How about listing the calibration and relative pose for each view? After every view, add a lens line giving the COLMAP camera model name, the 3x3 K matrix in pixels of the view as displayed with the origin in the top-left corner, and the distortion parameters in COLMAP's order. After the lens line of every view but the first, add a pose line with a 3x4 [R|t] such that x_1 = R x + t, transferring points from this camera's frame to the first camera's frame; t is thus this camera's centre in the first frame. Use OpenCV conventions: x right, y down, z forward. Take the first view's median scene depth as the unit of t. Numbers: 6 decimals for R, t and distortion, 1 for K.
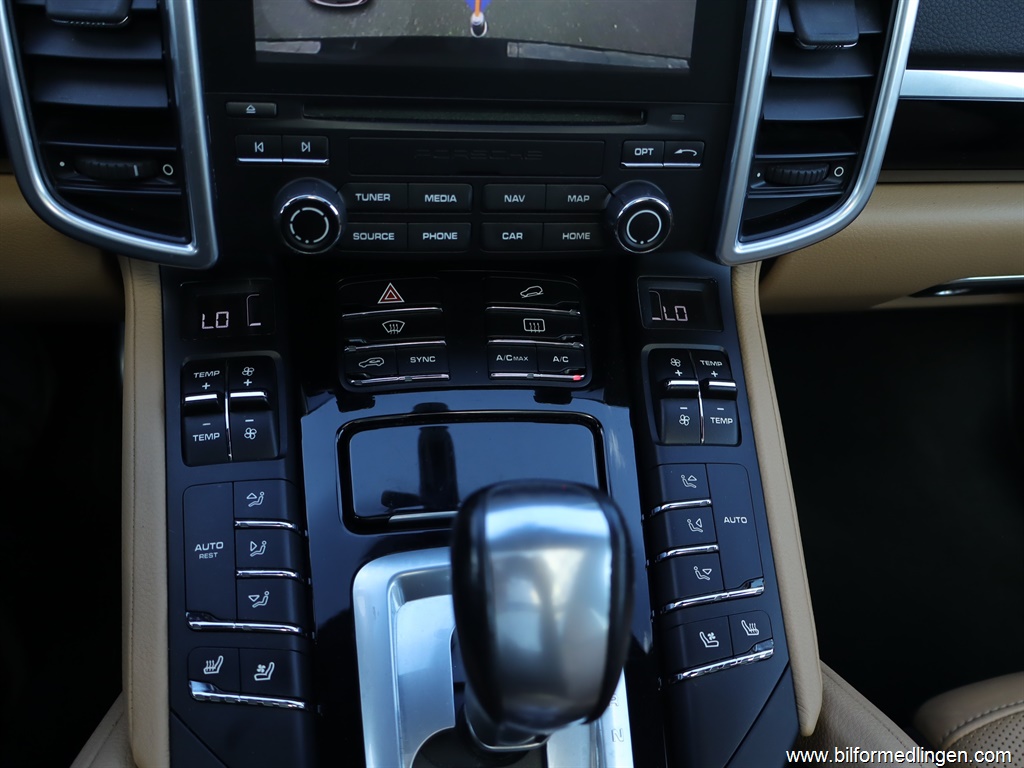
lens RADIAL K [[945.6, 0, 508.0], [0, 945.6, 381.1], [0, 0, 1]] dist [-0.014228, 0.000000]
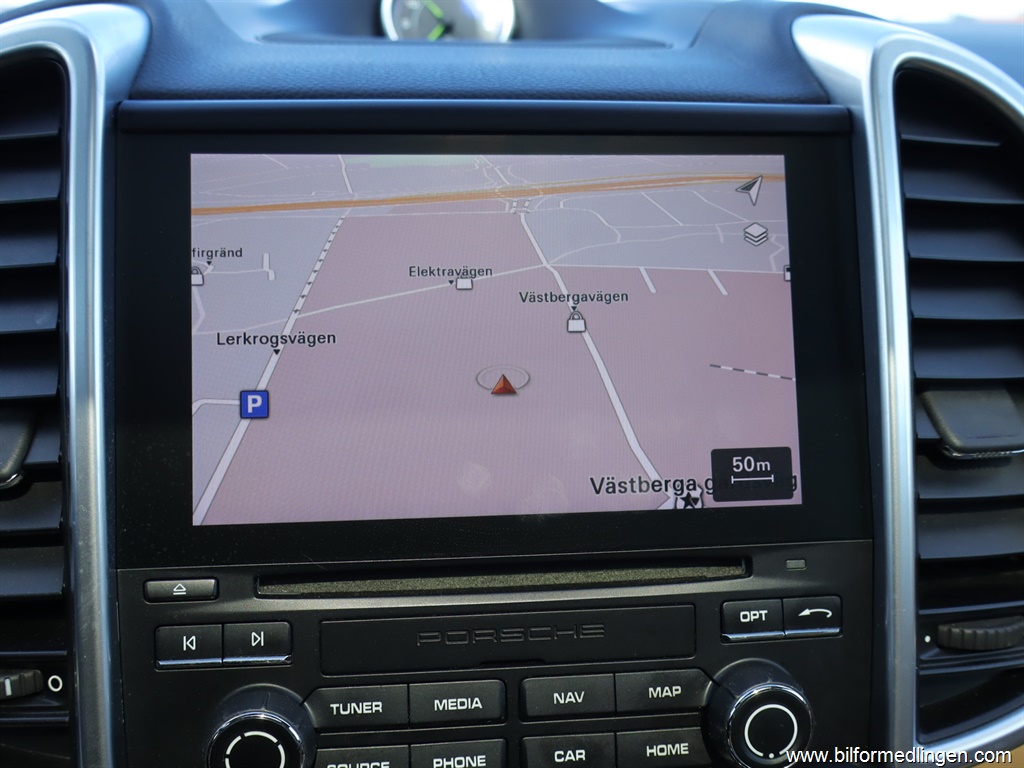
lens RADIAL K [[945.6, 0, 511.3], [0, 945.6, 419.2], [0, 0, 1]] dist [-0.014228, 0.000000]
pose [[0.996138, -0.071166, -0.051423, 0.014820], [0.041418, 0.897298, -0.439479, -0.079028], [0.077418, 0.435652, 0.896780, 0.316427]]
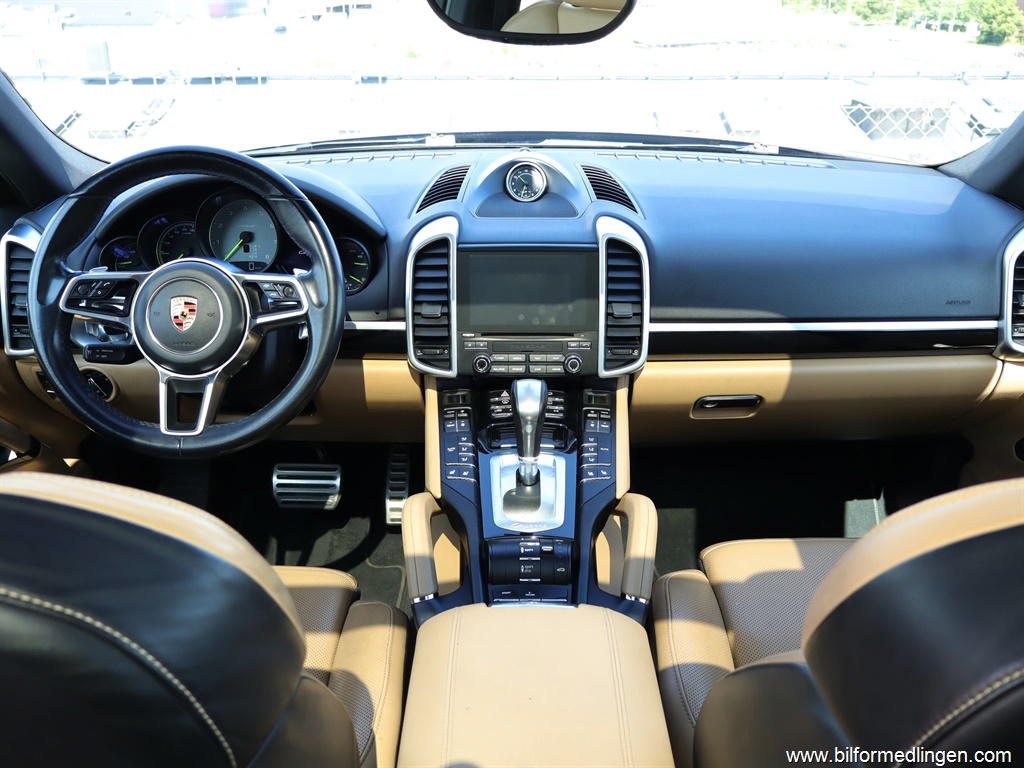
lens RADIAL K [[945.6, 0, 514.1], [0, 945.6, 389.4], [0, 0, 1]] dist [-0.014228, 0.000000]
pose [[0.987773, -0.028596, -0.153253, 0.472955], [-0.025869, 0.939341, -0.342008, 1.169440], [0.153737, 0.341791, 0.927116, -2.349322]]
